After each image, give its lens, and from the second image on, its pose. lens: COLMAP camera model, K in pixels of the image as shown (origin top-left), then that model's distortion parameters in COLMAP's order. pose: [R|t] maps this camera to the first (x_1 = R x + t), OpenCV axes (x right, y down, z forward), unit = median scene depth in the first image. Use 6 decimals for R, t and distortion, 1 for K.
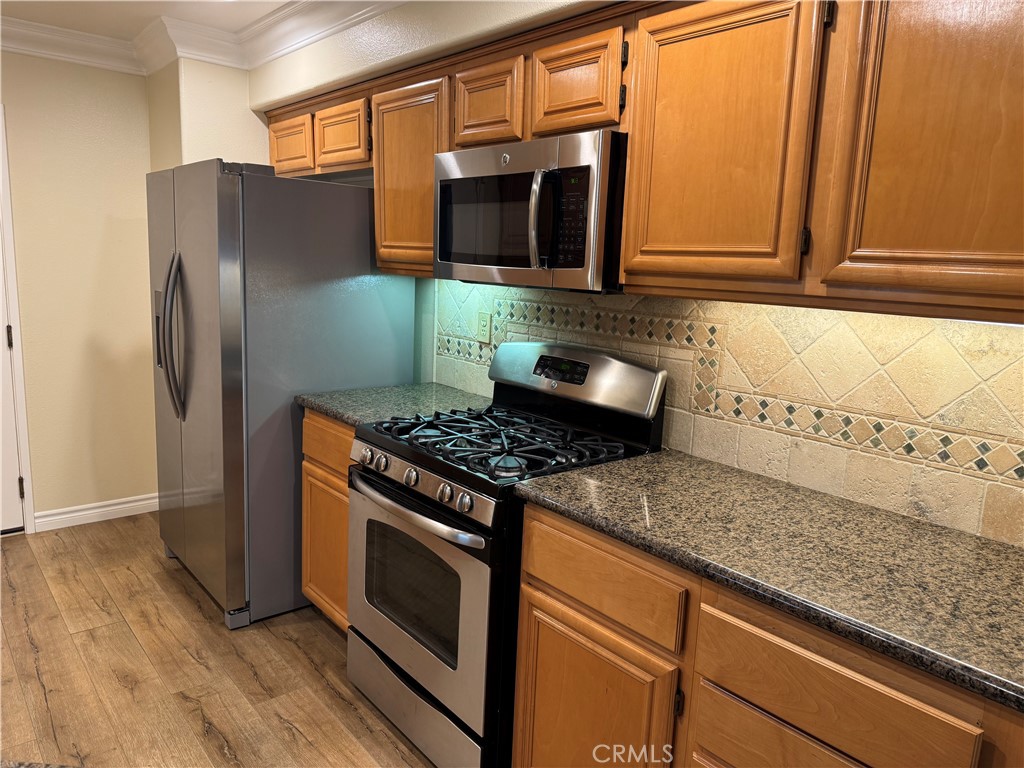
lens RADIAL K [[722.7, 0, 519.5], [0, 722.7, 386.8], [0, 0, 1]] dist [0.010384, -0.018090]
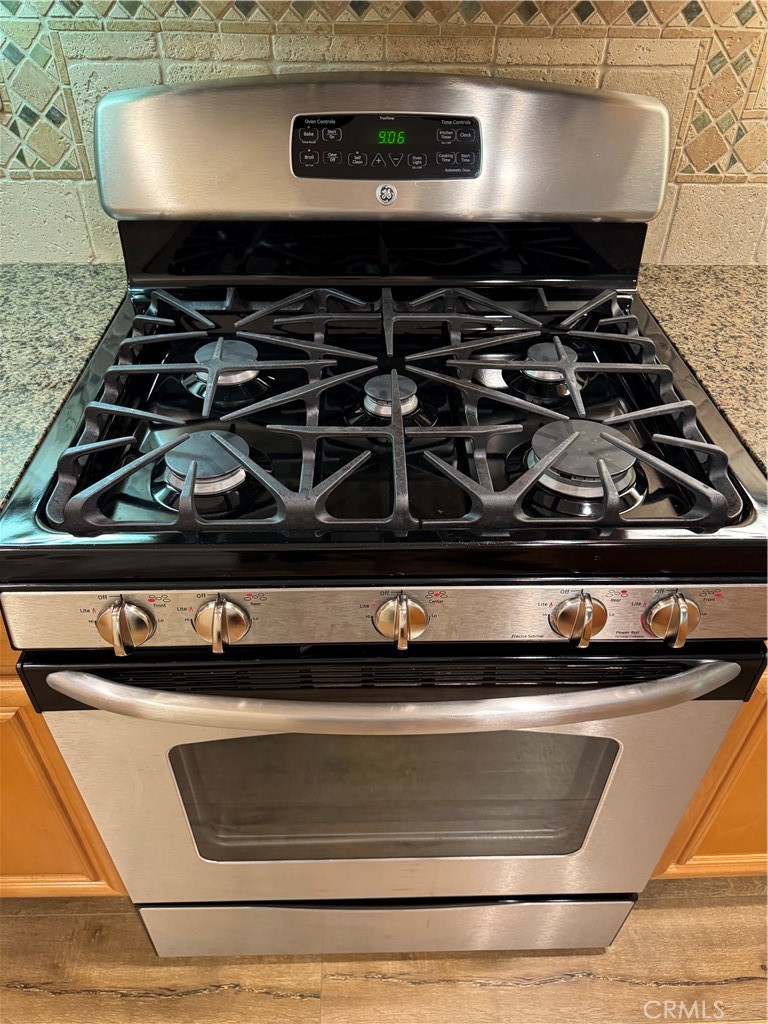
lens RADIAL K [[722.7, 0, 384.0], [0, 722.7, 512.0], [0, 0, 1]] dist [0.010384, -0.018090]
pose [[0.620244, -0.528773, 0.579393, -0.285909], [0.148798, 0.804538, 0.574959, -0.093433], [-0.770167, -0.270402, 0.577690, 0.738316]]
